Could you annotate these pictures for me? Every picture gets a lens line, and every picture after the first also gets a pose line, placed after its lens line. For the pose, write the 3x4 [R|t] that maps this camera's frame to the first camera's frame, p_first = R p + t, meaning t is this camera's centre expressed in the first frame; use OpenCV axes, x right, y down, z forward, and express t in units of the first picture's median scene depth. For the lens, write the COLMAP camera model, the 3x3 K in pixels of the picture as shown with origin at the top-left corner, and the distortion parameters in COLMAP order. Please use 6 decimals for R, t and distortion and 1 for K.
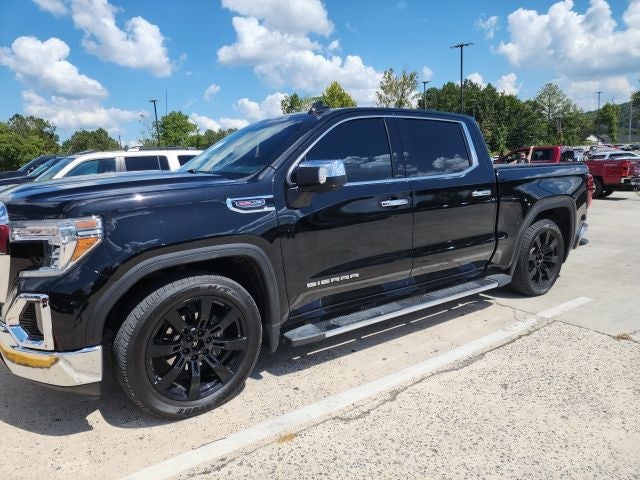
lens RADIAL K [[434.6, 0, 307.1], [0, 434.6, 233.3], [0, 0, 1]] dist [0.080310, -0.074752]
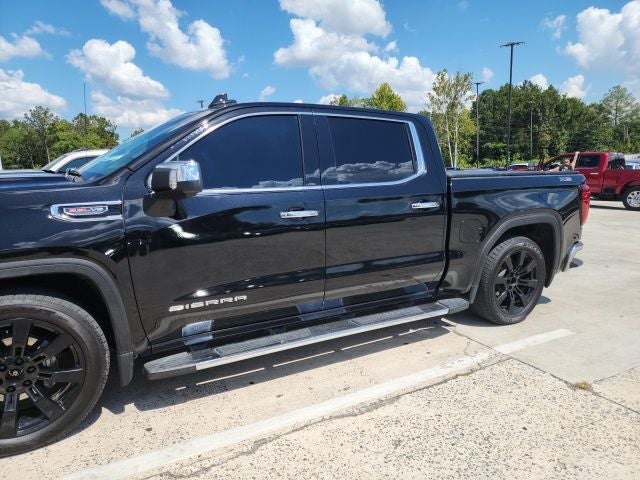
lens RADIAL K [[432.6, 0, 316.1], [0, 432.6, 238.6], [0, 0, 1]] dist [0.082120, -0.075769]
pose [[0.994966, 0.036564, -0.093303, 0.275817], [-0.035782, 0.999309, 0.010041, -0.027671], [0.093606, -0.006652, 0.995587, 0.136969]]
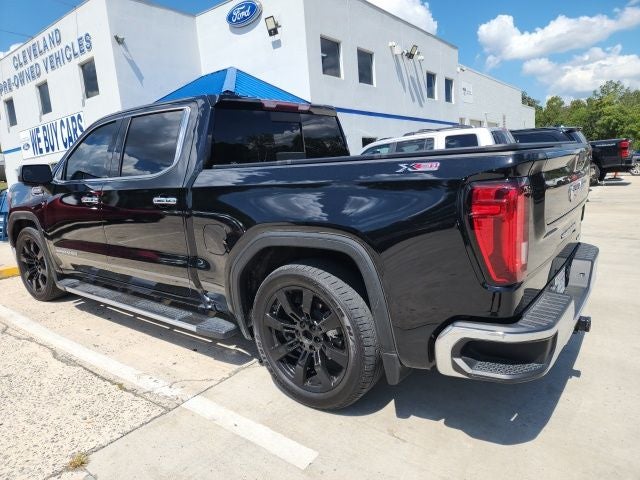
lens RADIAL K [[425.4, 0, 303.1], [0, 425.4, 229.9], [0, 0, 1]] dist [0.072923, -0.066463]
pose [[0.280941, 0.156065, -0.946951, 1.235201], [-0.096792, 0.986266, 0.133828, -0.171341], [0.954832, 0.054060, 0.292189, 1.047396]]
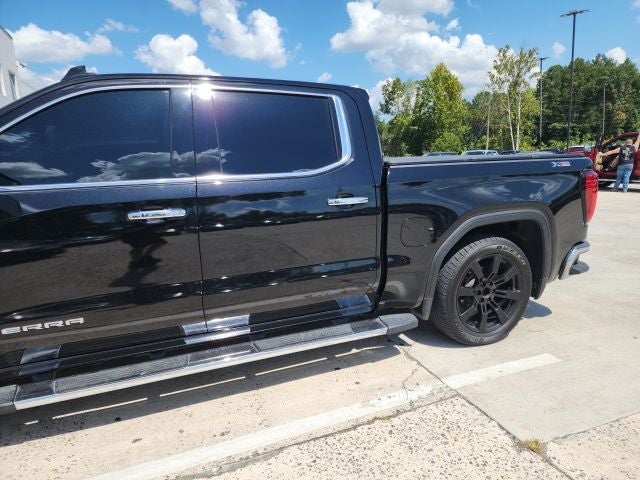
lens RADIAL K [[430.4, 0, 321.6], [0, 430.4, 239.5], [0, 0, 1]] dist [0.086114, -0.080267]
pose [[0.976906, 0.043060, -0.209286, 0.517397], [-0.034117, 0.998351, 0.046155, -0.062447], [0.210928, -0.037949, 0.976765, 0.345428]]
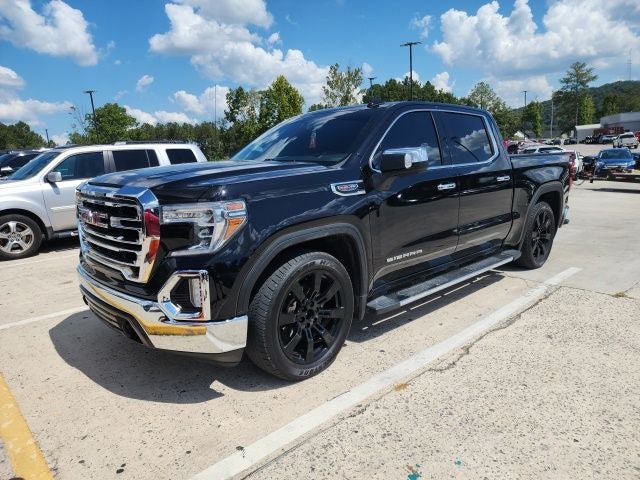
lens RADIAL K [[437.0, 0, 320.2], [0, 437.0, 240.5], [0, 0, 1]] dist [0.080414, -0.078517]
pose [[0.987931, -0.035449, 0.150783, -0.261317], [0.031761, 0.999136, 0.026796, 0.024854], [-0.151602, -0.021684, 0.988204, -0.070999]]
